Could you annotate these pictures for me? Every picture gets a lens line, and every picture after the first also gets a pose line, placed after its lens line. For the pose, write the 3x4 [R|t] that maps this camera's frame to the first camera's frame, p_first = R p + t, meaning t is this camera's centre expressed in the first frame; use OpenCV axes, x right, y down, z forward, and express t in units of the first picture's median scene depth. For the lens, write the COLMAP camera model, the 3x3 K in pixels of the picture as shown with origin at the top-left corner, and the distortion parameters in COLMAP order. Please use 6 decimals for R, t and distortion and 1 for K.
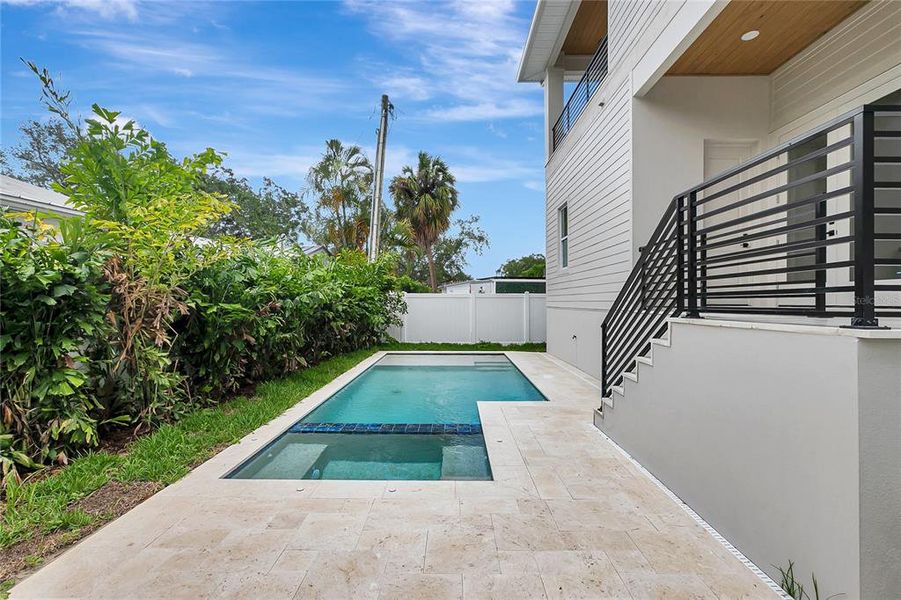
lens RADIAL K [[416.2, 0, 443.8], [0, 416.2, 305.2], [0, 0, 1]] dist [0.000203, 0.000302]
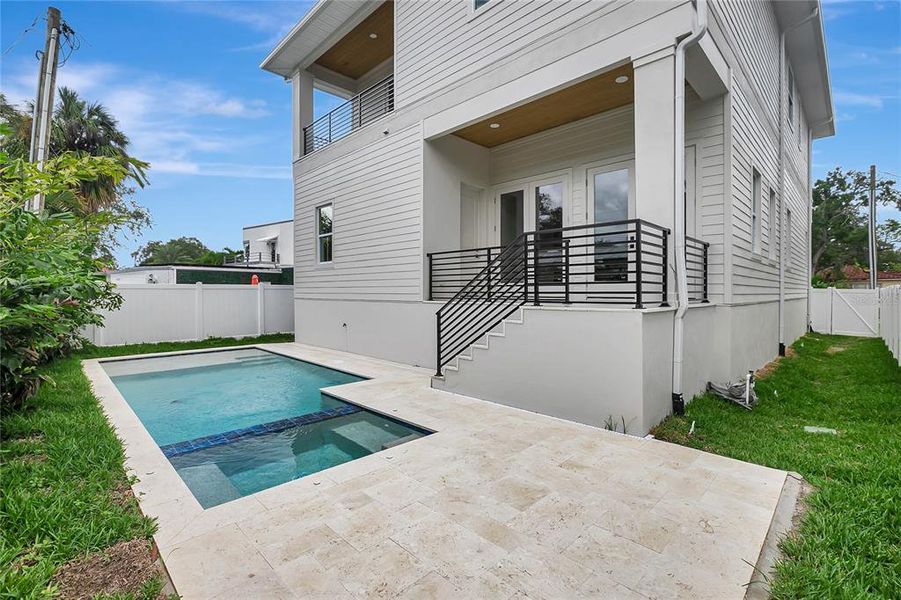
lens RADIAL K [[407.1, 0, 448.8], [0, 407.1, 302.6], [0, 0, 1]] dist [-0.024692, 0.011960]
pose [[0.699224, -0.020870, 0.714598, -0.374834], [0.006591, 0.999720, 0.022748, -0.010642], [-0.714872, -0.011196, 0.699166, 0.033315]]
